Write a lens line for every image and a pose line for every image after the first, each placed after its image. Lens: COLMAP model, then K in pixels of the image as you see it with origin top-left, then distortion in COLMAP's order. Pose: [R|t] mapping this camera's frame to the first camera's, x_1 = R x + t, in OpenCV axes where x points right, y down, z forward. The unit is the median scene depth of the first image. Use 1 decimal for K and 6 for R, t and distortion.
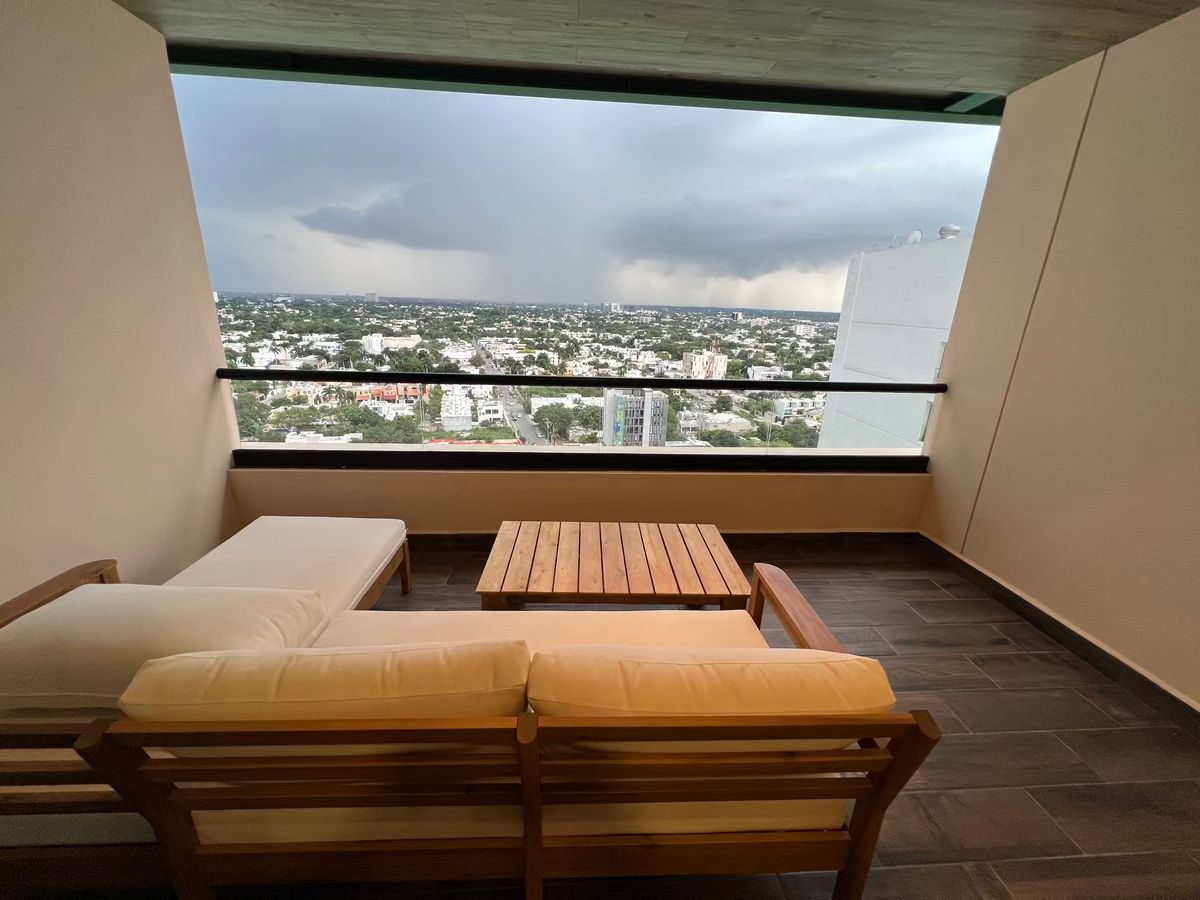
lens RADIAL K [[481.4, 0, 599.0], [0, 481.4, 449.8], [0, 0, 1]] dist [-0.002608, 0.001863]
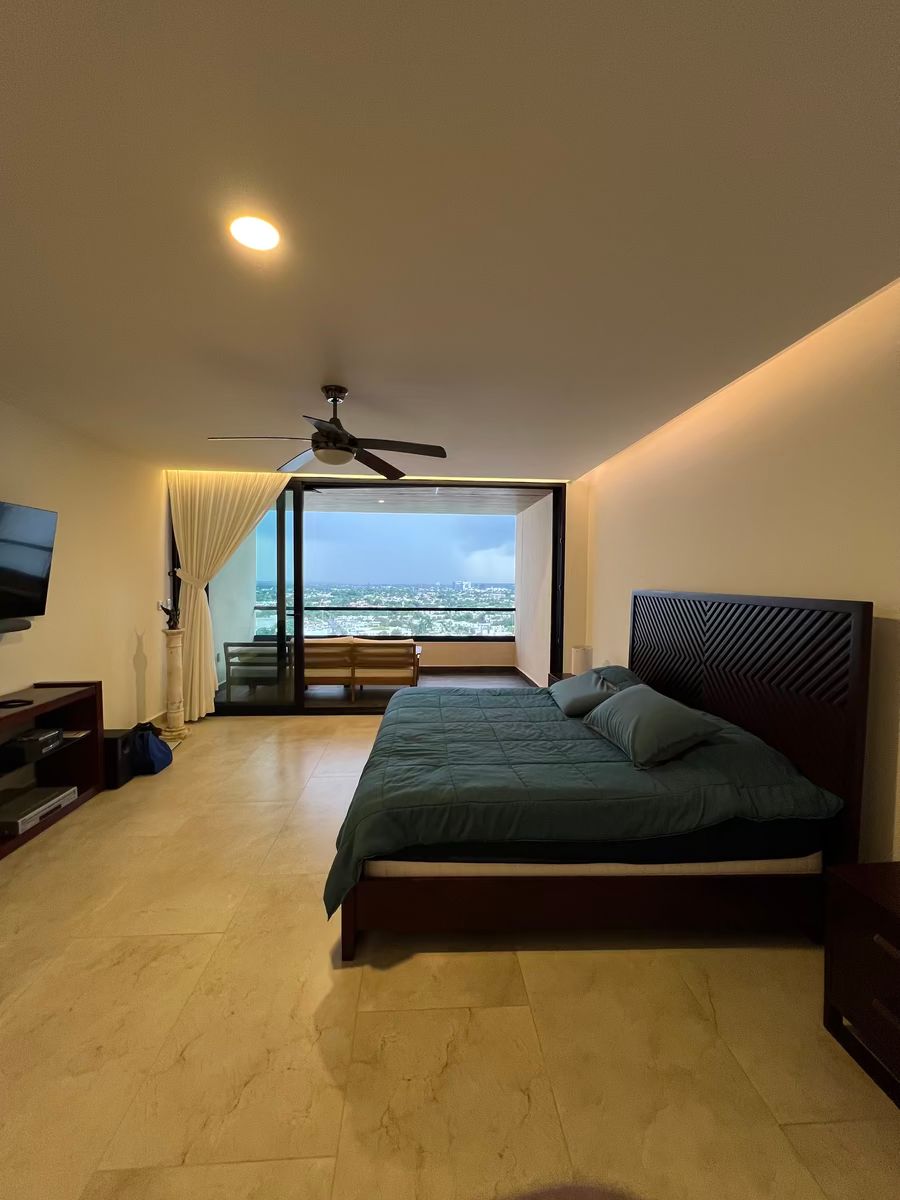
lens RADIAL K [[480.7, 0, 447.6], [0, 480.7, 600.1], [0, 0, 1]] dist [0.001722, 0.000162]
pose [[0.999769, -0.019992, -0.007953, 0.368692], [0.017291, 0.966526, -0.255984, 0.509688], [0.012805, 0.255788, 0.966648, -1.657101]]
